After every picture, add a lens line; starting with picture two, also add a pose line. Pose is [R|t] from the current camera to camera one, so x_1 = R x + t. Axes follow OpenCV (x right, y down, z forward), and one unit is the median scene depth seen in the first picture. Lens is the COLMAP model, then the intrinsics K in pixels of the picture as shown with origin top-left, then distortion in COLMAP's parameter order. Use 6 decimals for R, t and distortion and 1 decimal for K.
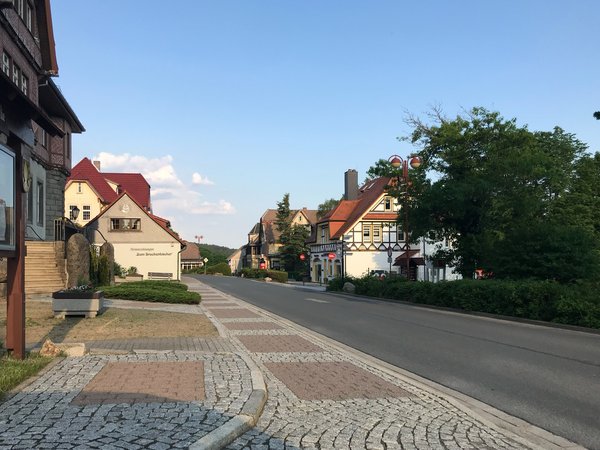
lens RADIAL K [[484.8, 0, 299.6], [0, 484.8, 261.3], [0, 0, 1]] dist [-0.000215, 0.002629]
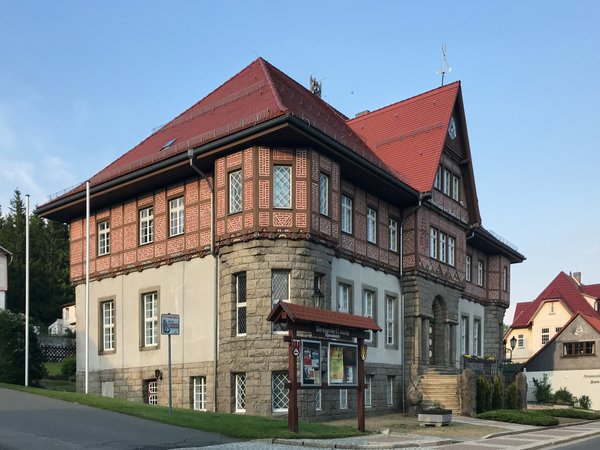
lens RADIAL K [[568.5, 0, 300.0], [0, 568.5, 225.0], [0, 0, 1]] dist [0.010437, 0.016782]
pose [[0.630431, -0.232856, -0.740496, 0.227939], [0.017001, 0.957859, -0.286734, 0.002841], [0.776059, 0.168177, 0.607823, -0.167224]]
